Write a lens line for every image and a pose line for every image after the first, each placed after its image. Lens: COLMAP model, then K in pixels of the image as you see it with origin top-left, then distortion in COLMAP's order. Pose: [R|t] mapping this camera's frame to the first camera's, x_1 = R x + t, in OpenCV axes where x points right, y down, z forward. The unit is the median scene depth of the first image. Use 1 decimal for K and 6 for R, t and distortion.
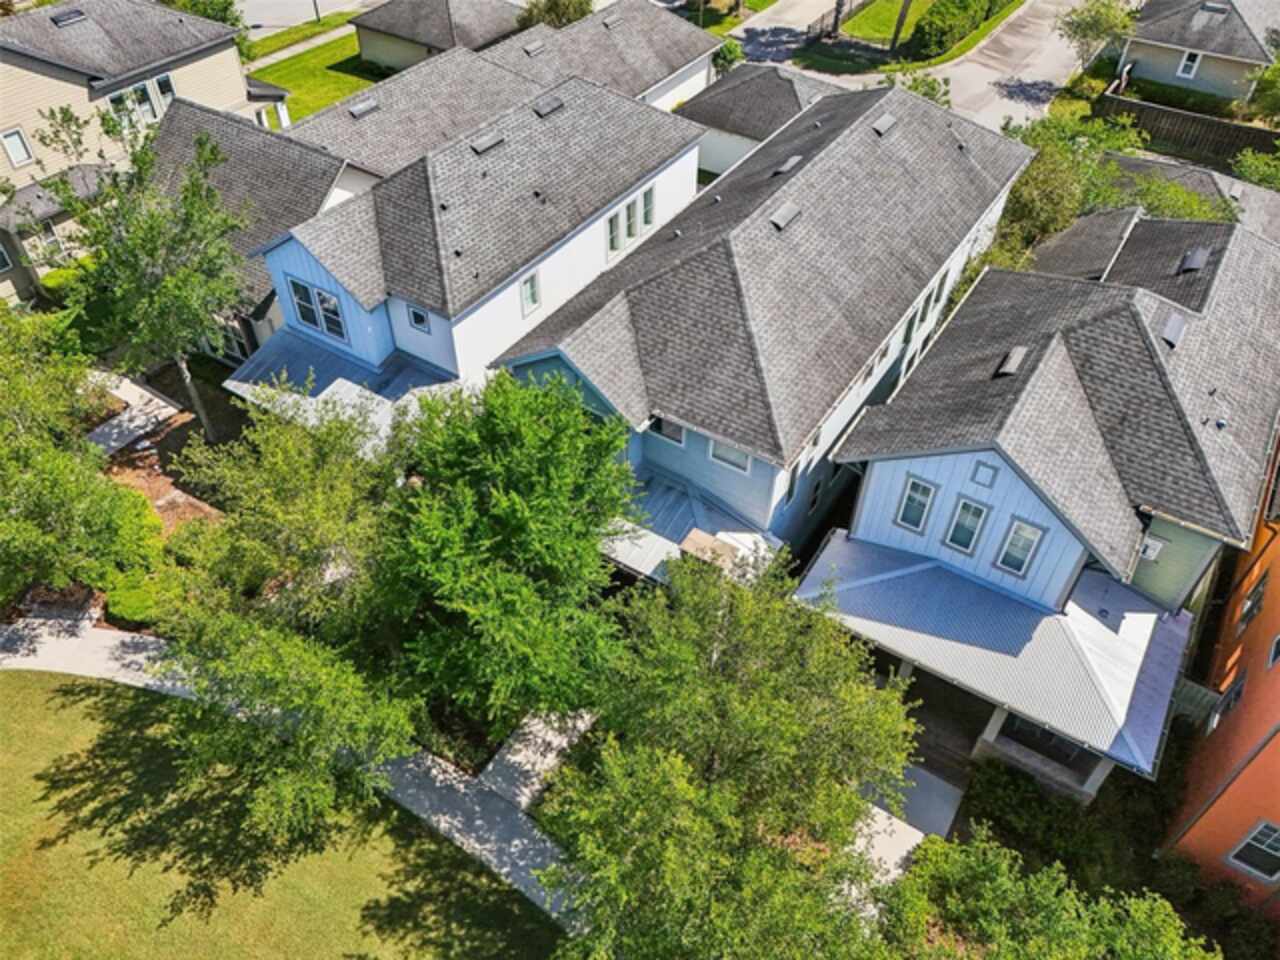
lens RADIAL K [[928.7, 0, 640.0], [0, 928.7, 480.0], [0, 0, 1]] dist [0.039689, -0.002597]
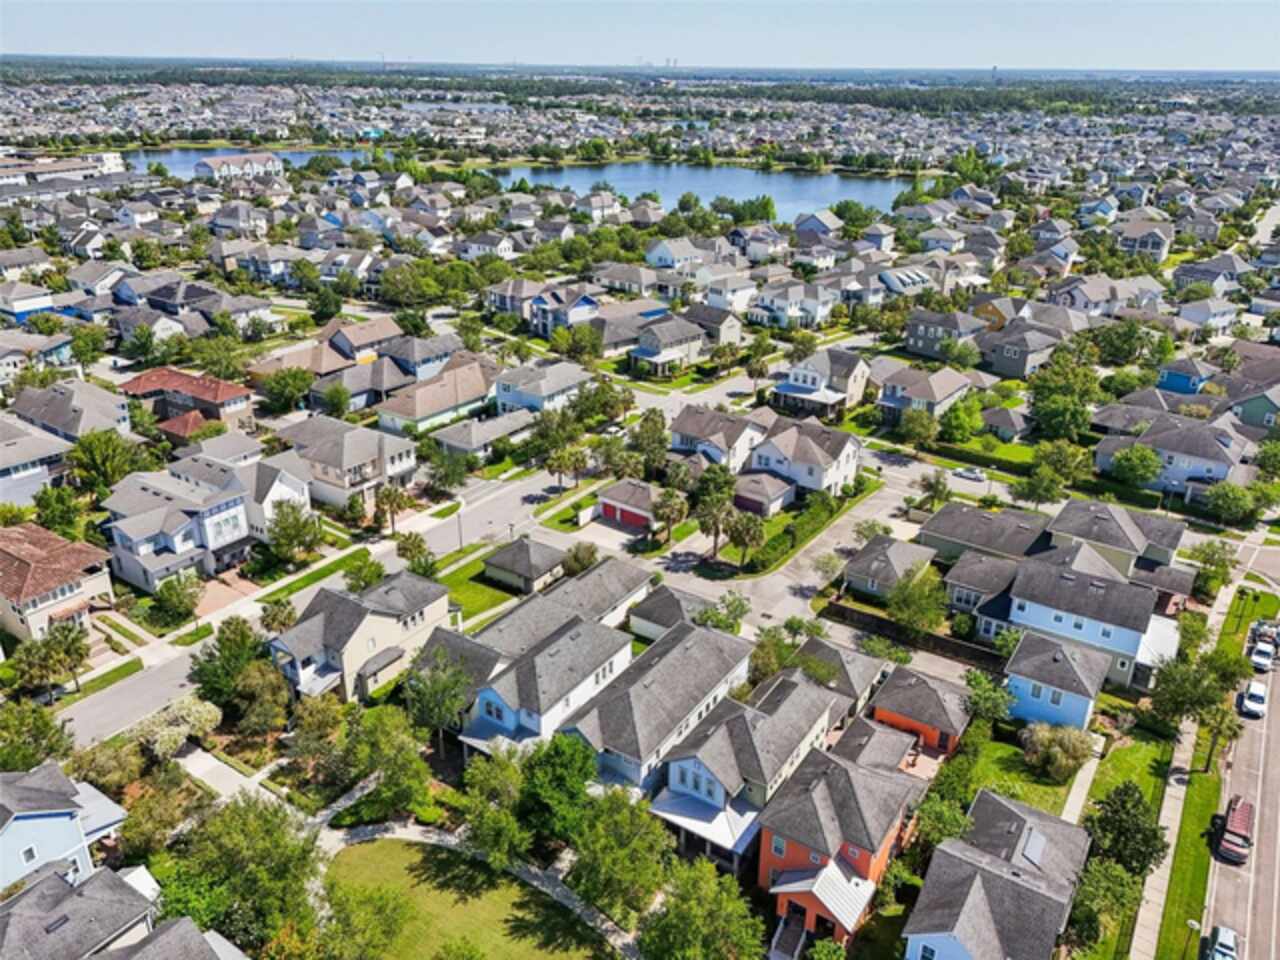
lens RADIAL K [[928.7, 0, 640.0], [0, 928.7, 480.0], [0, 0, 1]] dist [0.039689, -0.002597]
pose [[0.999919, -0.000803, -0.012701, 0.163694], [-0.003804, 0.933503, -0.358550, 0.205672], [0.012144, 0.358569, 0.933424, -2.159976]]
